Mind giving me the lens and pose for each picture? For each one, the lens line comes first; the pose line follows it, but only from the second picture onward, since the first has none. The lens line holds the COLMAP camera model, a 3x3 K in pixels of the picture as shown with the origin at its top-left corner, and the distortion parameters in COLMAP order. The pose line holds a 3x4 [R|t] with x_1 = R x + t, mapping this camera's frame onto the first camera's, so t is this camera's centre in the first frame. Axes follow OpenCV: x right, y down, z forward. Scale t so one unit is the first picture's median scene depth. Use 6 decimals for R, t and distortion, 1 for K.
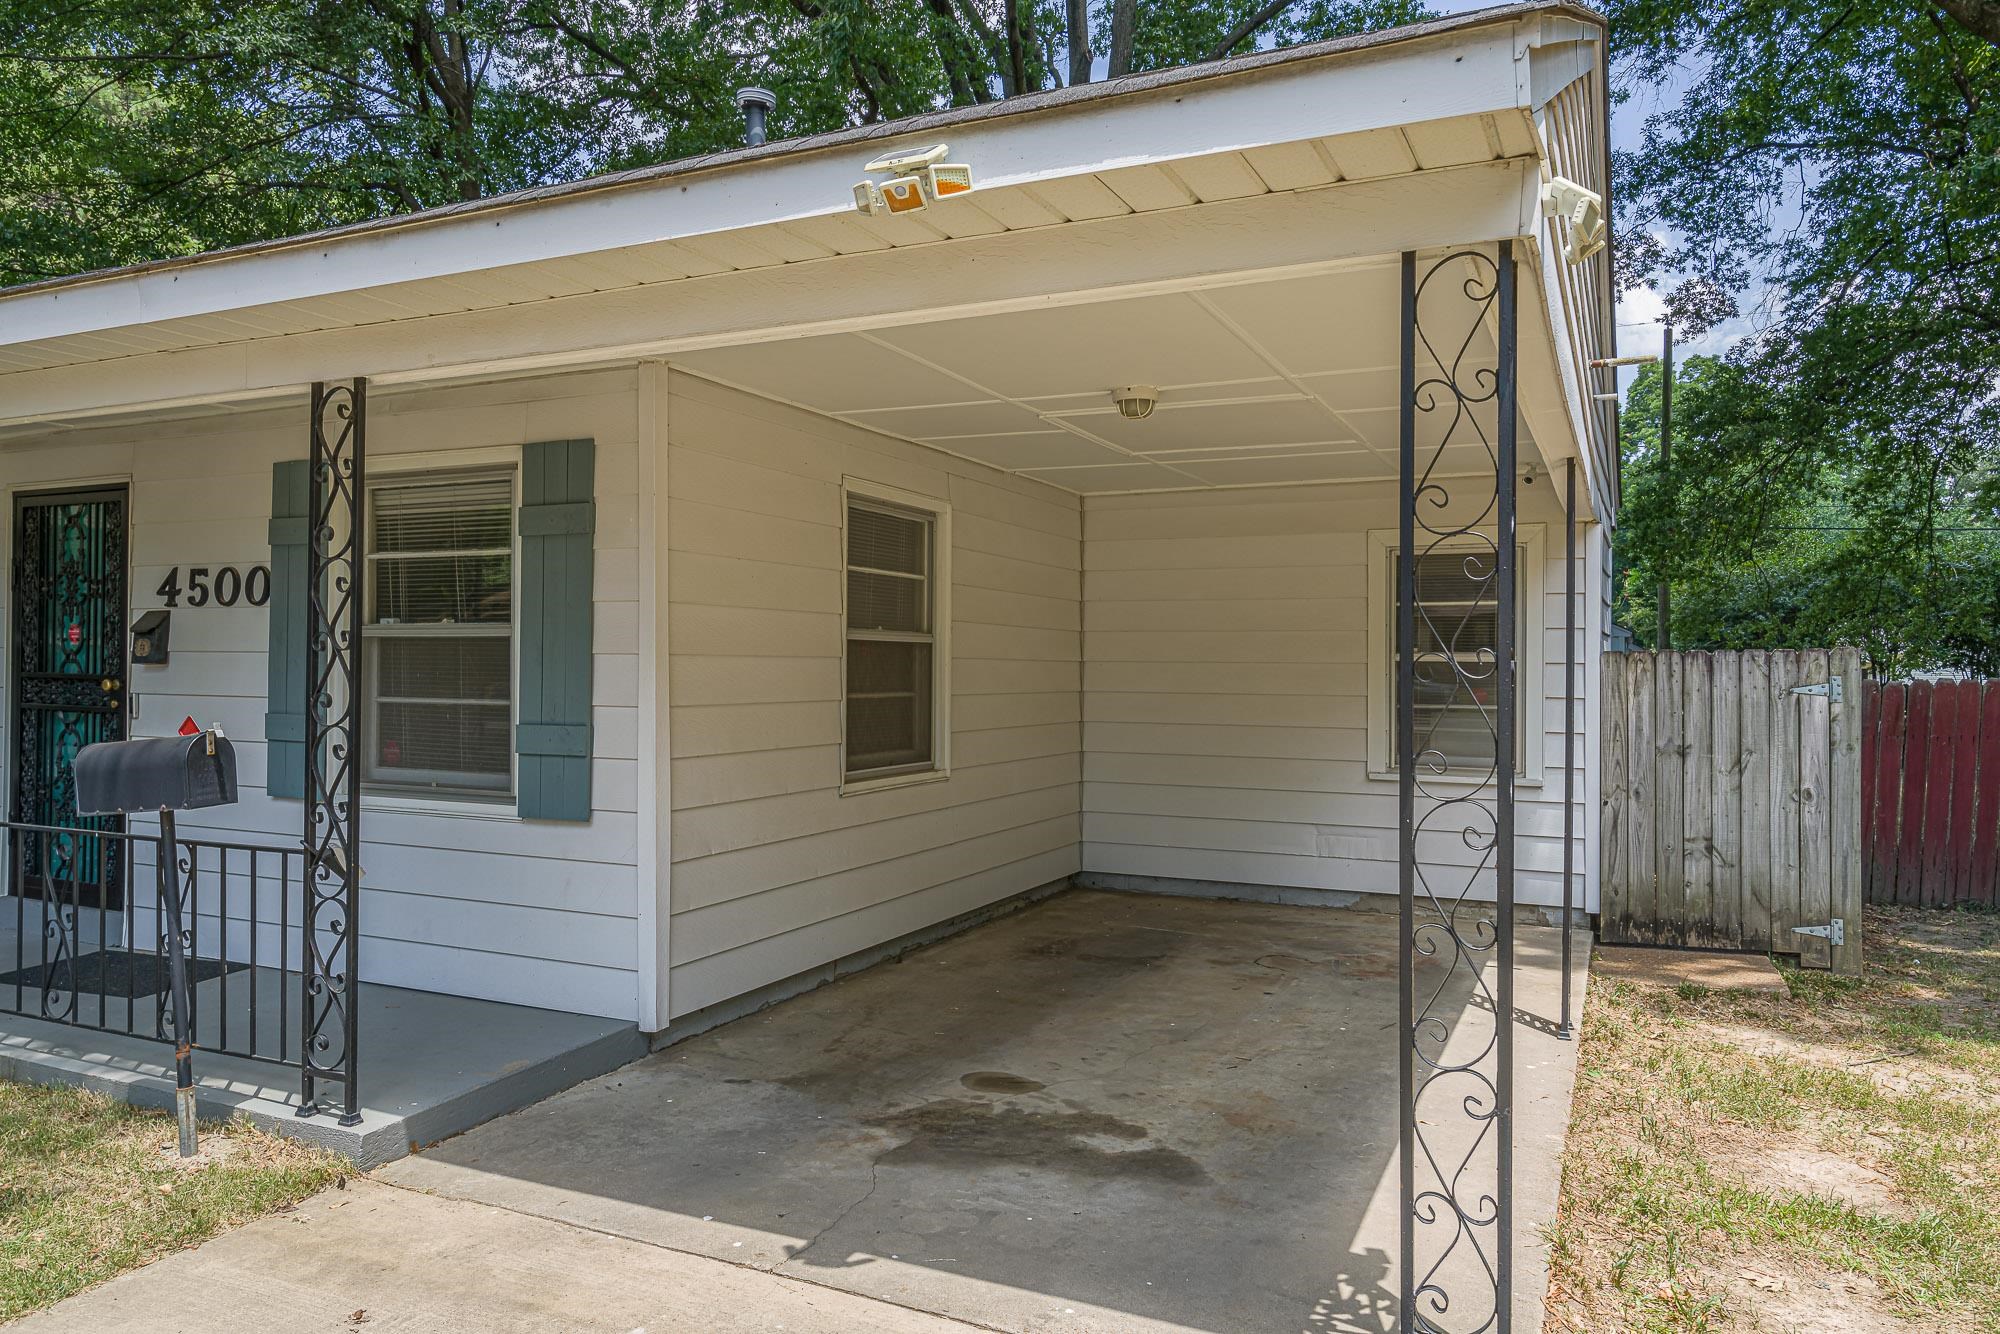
lens RADIAL K [[1355.5, 0, 998.2], [0, 1355.5, 668.1], [0, 0, 1]] dist [0.007703, 0.002821]
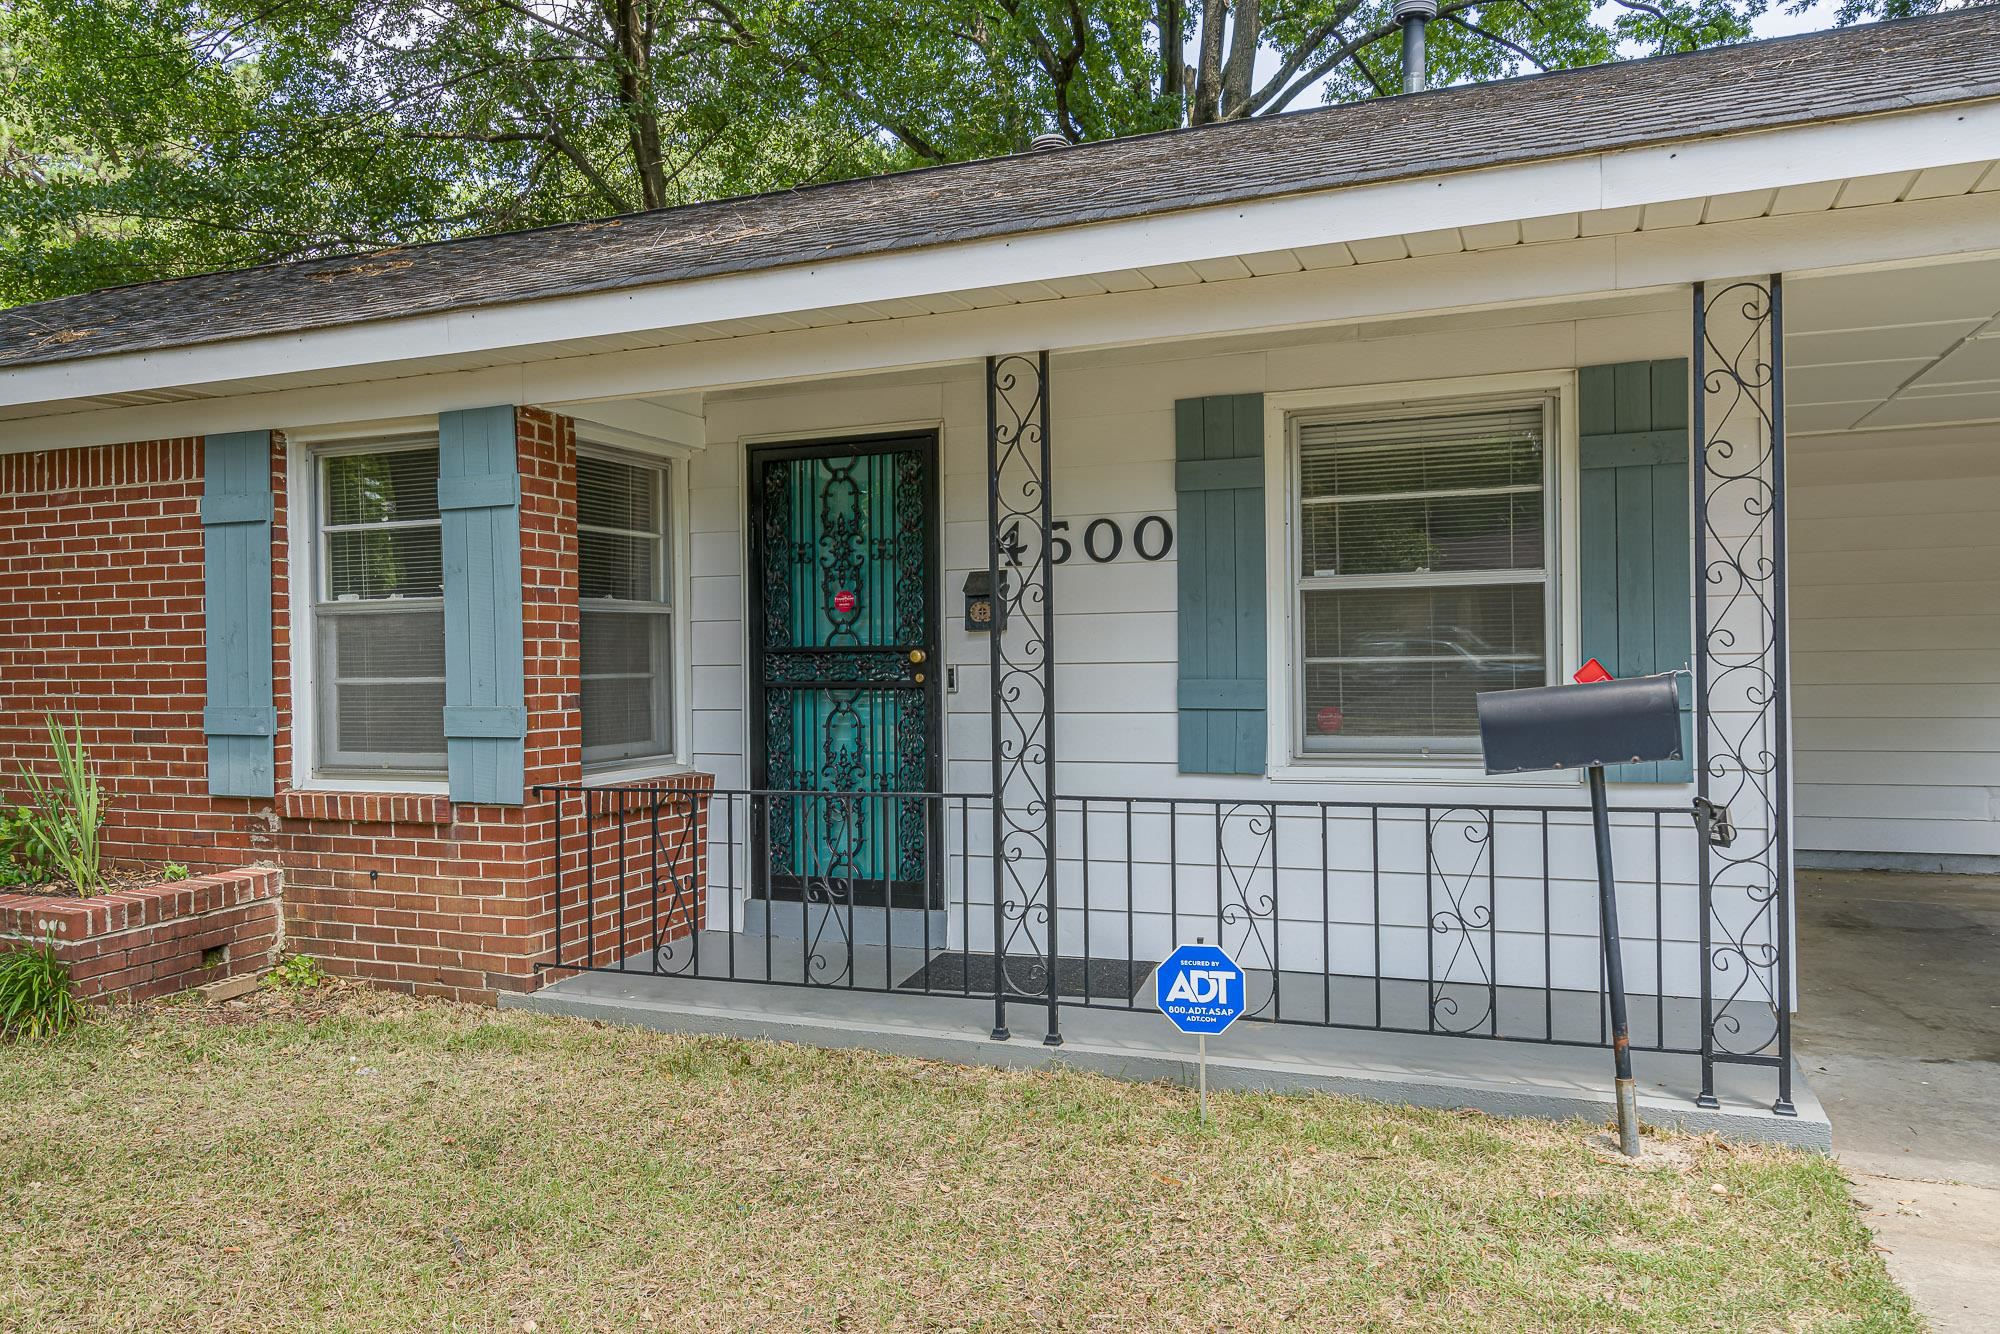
lens RADIAL K [[1437.4, 0, 1001.0], [0, 1437.4, 661.1], [0, 0, 1]] dist [-0.001690, 0.000991]
pose [[0.998341, -0.022918, 0.052815, -0.695771], [0.023023, 0.999734, -0.001373, 0.019704], [-0.052770, 0.002587, 0.998603, 0.059826]]
